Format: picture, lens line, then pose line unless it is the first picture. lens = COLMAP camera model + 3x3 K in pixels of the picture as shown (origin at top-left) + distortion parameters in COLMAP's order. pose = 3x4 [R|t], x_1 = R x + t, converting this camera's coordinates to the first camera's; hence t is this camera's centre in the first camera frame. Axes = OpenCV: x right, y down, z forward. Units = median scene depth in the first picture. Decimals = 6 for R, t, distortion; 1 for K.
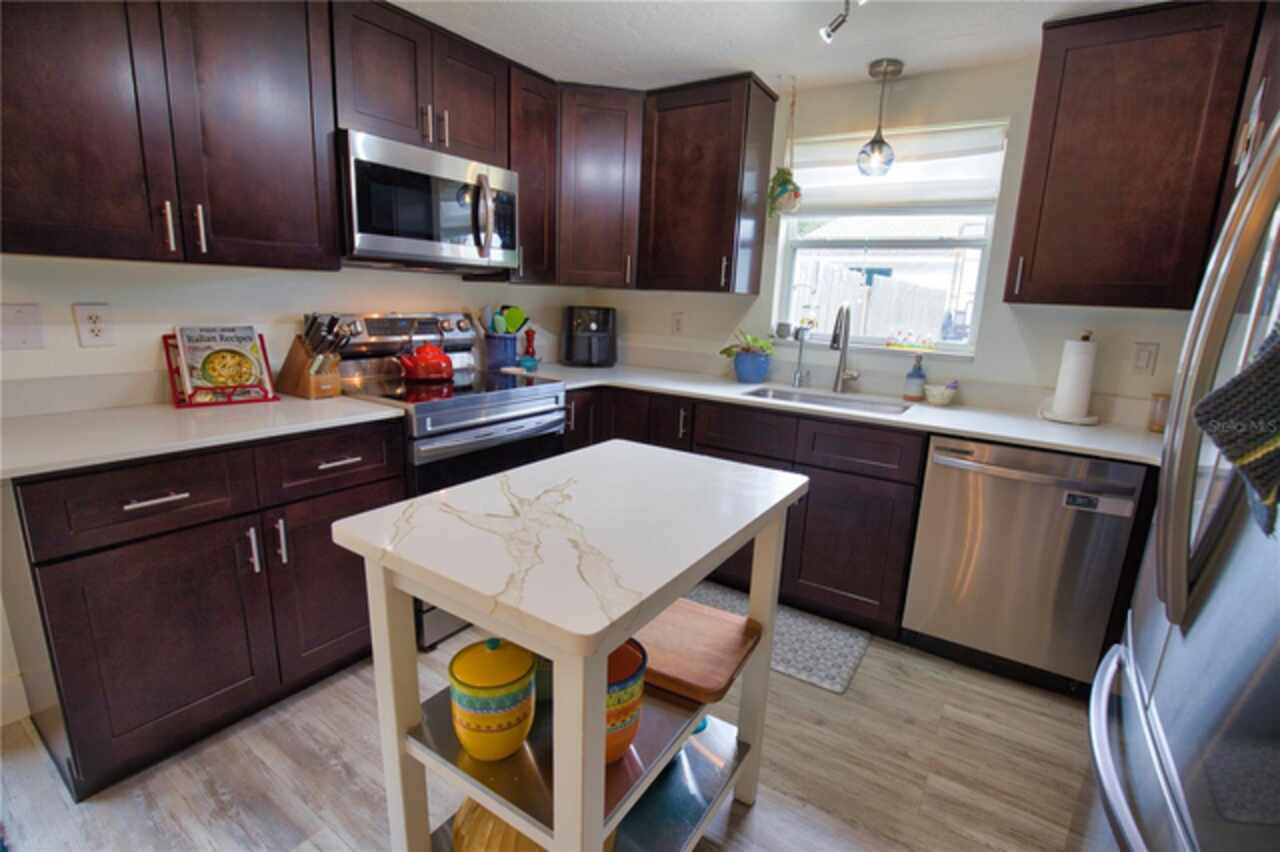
lens RADIAL K [[582.0, 0, 646.5], [0, 582.0, 433.7], [0, 0, 1]] dist [-0.028849, 0.000188]
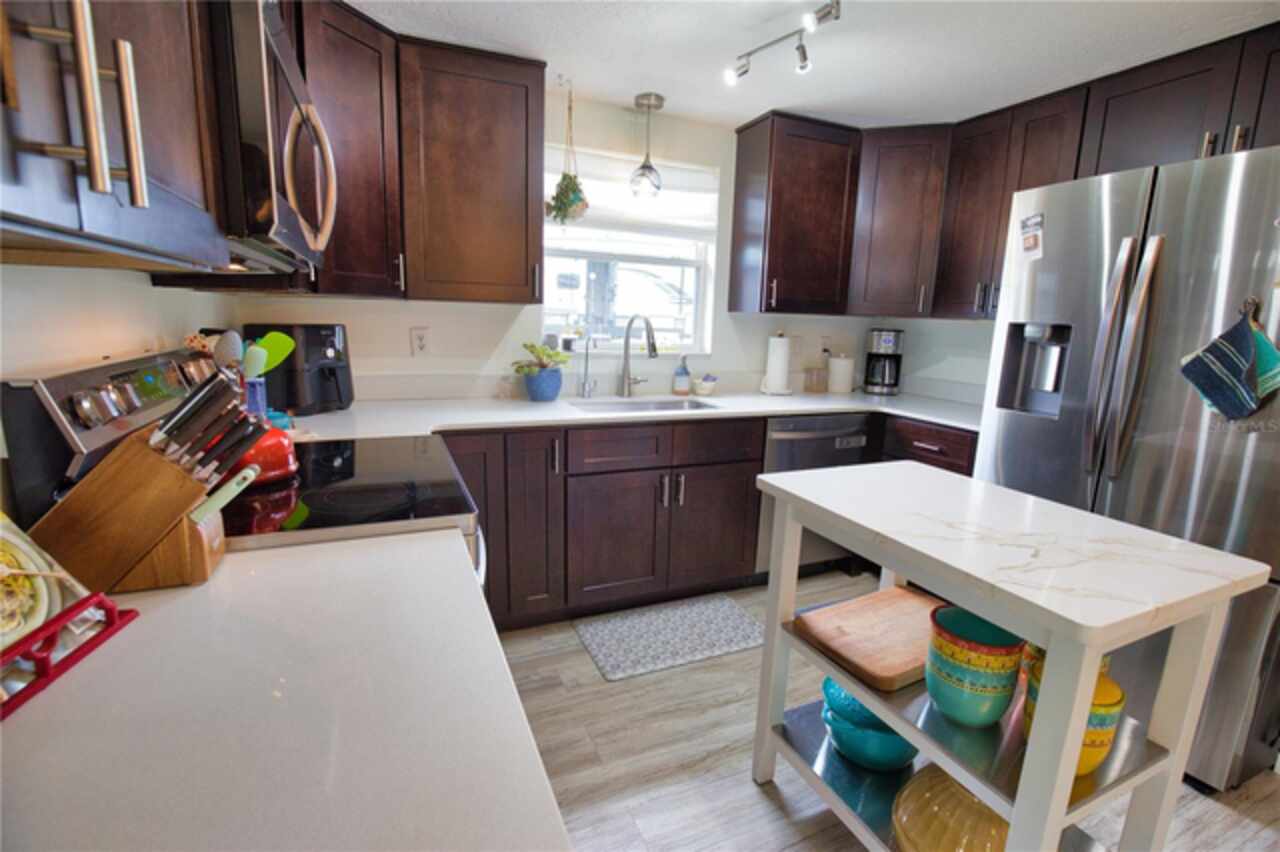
lens RADIAL K [[582.0, 0, 646.5], [0, 582.0, 433.7], [0, 0, 1]] dist [-0.028849, 0.000188]
pose [[0.547616, -0.185533, 0.815901, -0.596933], [0.181012, 0.978284, 0.100967, -0.120276], [-0.816916, 0.092396, 0.569308, 0.417309]]
